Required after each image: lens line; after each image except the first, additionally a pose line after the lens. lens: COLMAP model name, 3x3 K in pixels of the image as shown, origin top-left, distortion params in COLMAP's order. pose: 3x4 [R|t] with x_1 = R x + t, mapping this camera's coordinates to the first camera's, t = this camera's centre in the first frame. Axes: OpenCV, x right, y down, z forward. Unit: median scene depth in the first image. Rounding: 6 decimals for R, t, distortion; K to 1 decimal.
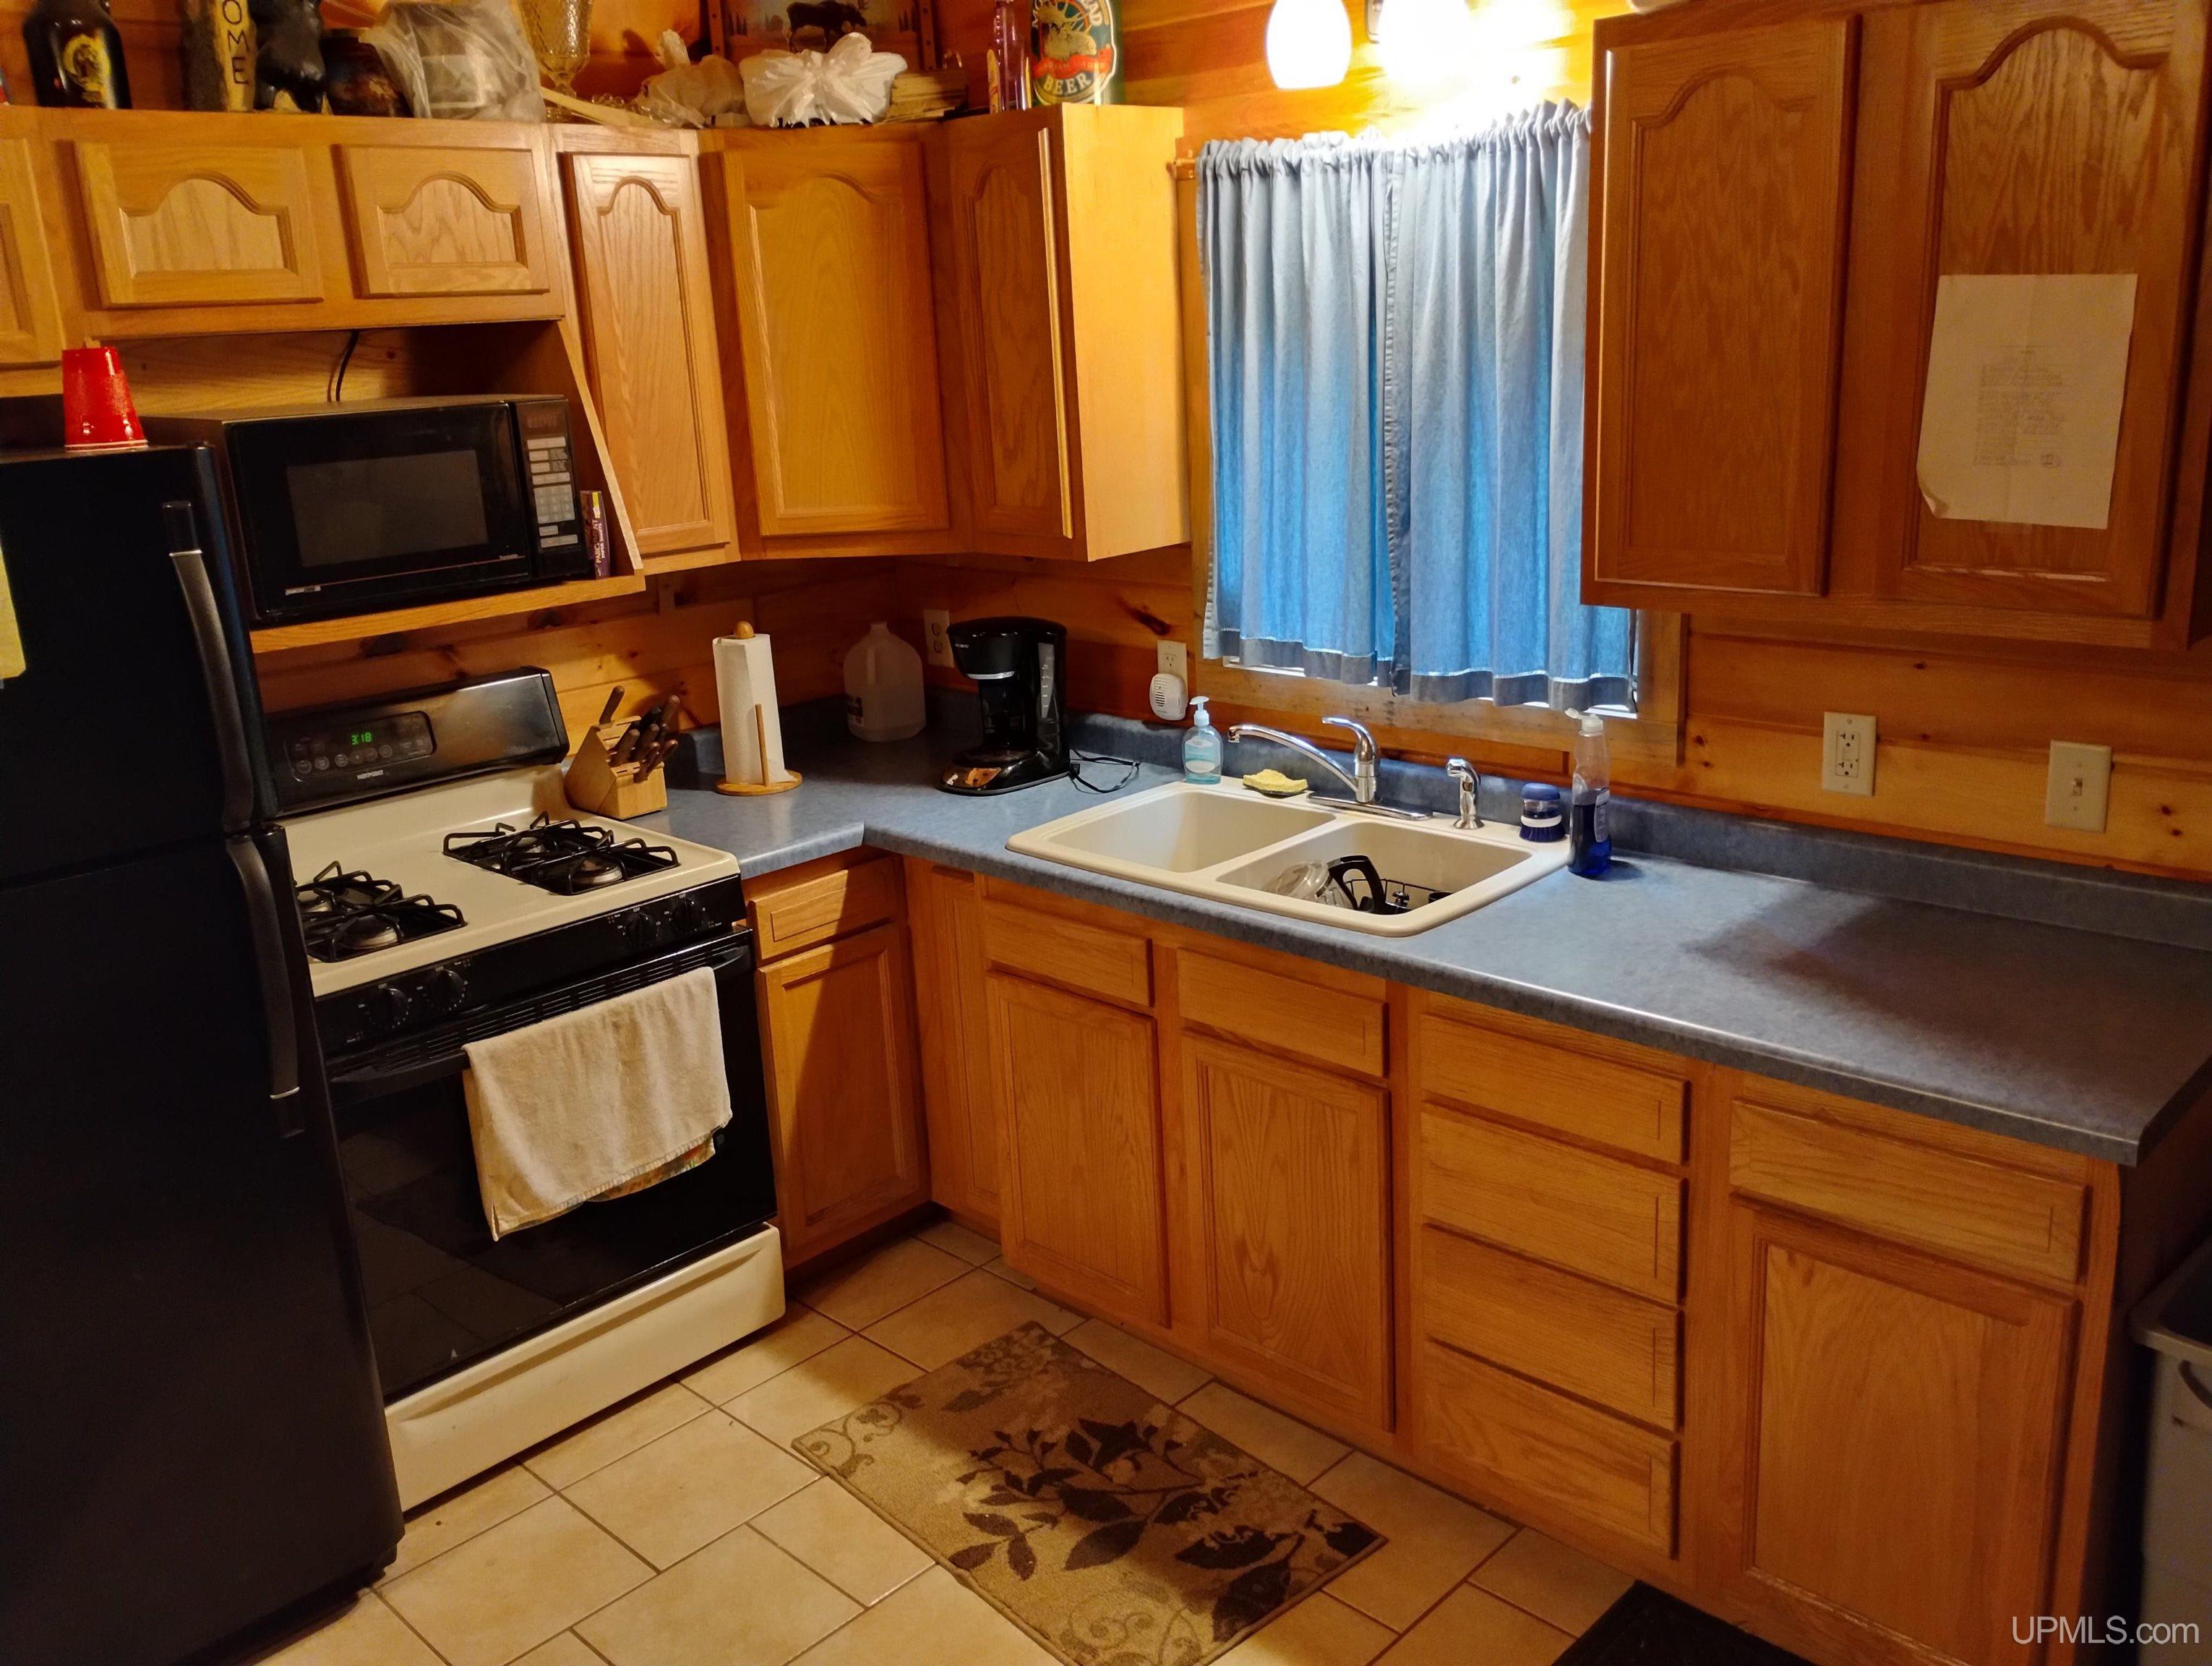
lens RADIAL K [[1816.3, 0, 1101.2], [0, 1816.3, 841.0], [0, 0, 1]] dist [0.063175, -0.076748]
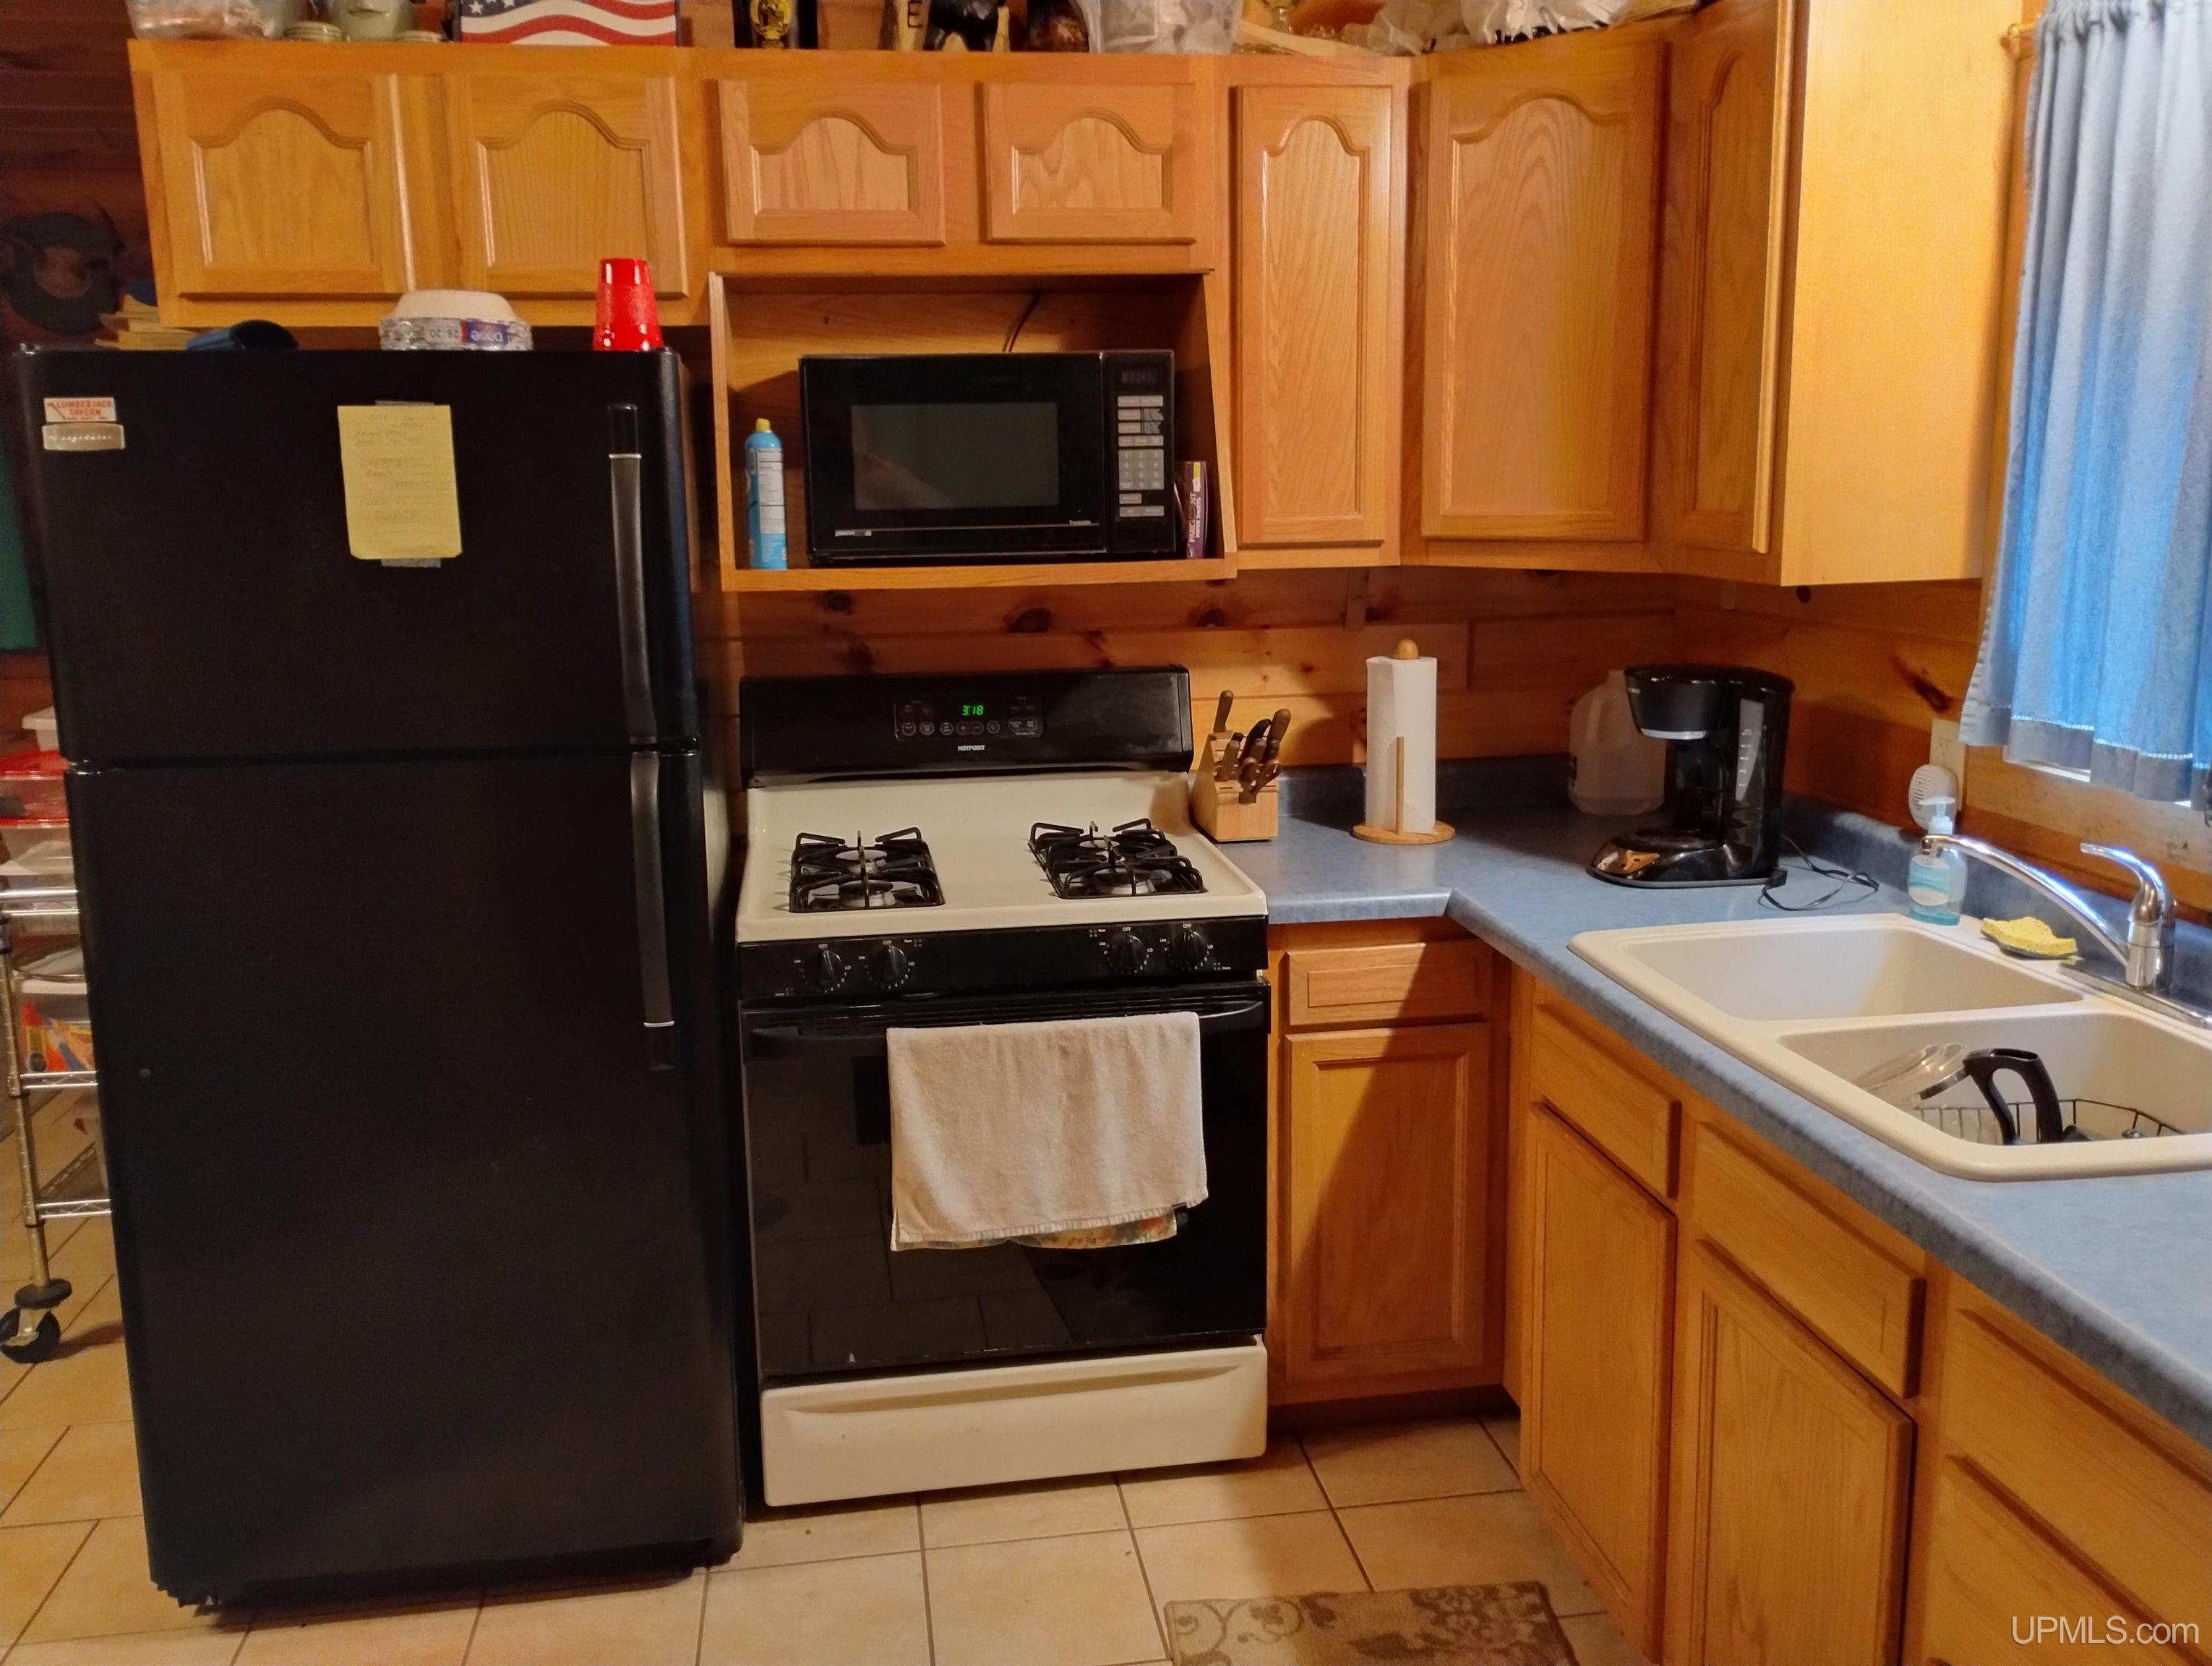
lens RADIAL K [[1816.3, 0, 1101.2], [0, 1816.3, 841.0], [0, 0, 1]] dist [0.063175, -0.076748]
pose [[0.795828, 0.156301, -0.585002, 0.226083], [-0.190968, 0.981593, 0.002473, -0.003462], [0.574621, 0.109748, 0.811028, 0.268412]]
